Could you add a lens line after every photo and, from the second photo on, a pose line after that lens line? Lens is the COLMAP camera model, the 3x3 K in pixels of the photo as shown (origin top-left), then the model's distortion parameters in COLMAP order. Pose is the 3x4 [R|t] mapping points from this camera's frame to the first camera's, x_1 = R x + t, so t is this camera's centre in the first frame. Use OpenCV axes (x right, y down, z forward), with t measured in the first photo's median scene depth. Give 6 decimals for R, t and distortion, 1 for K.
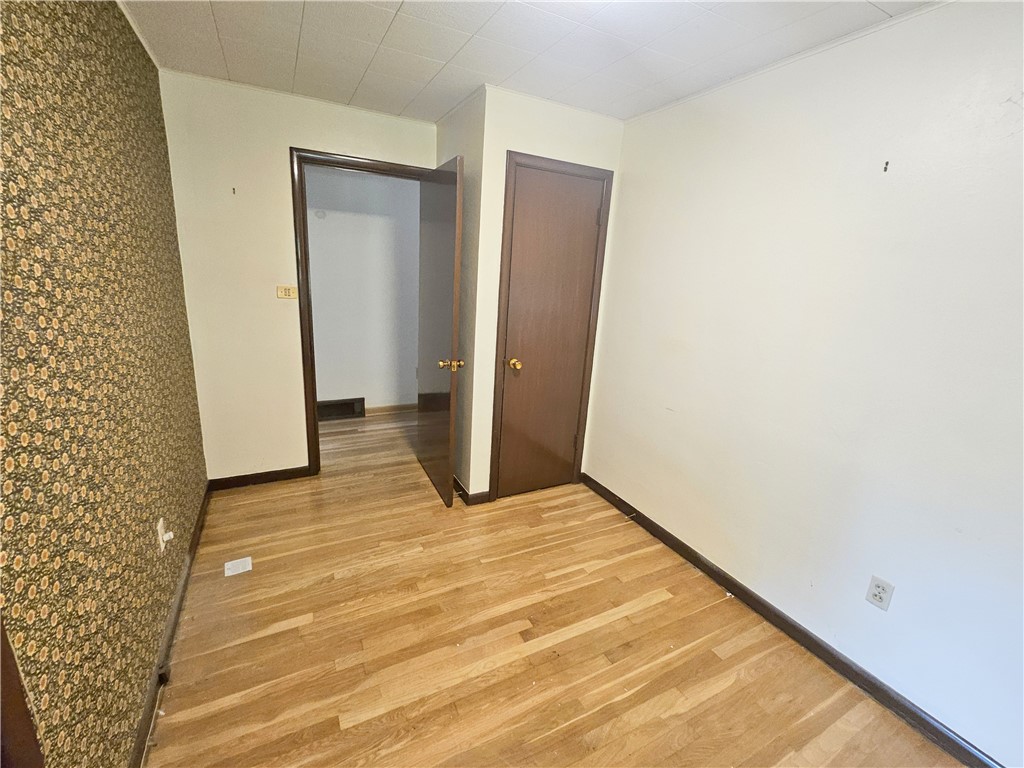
lens RADIAL K [[459.1, 0, 514.2], [0, 459.1, 390.0], [0, 0, 1]] dist [0.009403, -0.000226]
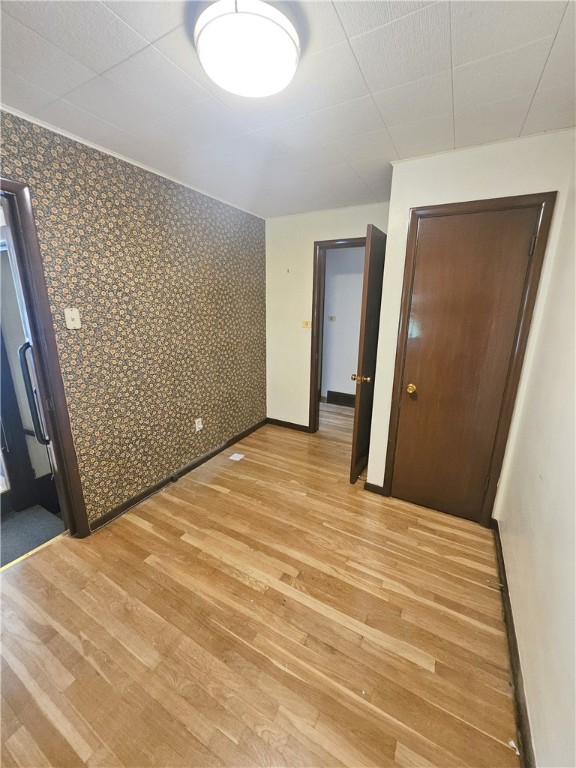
lens RADIAL K [[318.8, 0, 288.0], [0, 318.8, 384.0], [0, 0, 1]] dist [0.002259, -0.000121]
pose [[0.522104, 0.170704, -0.835624, 0.609989], [-0.202870, 0.976501, 0.072727, -0.076118], [0.828403, 0.131552, 0.544466, 0.364198]]
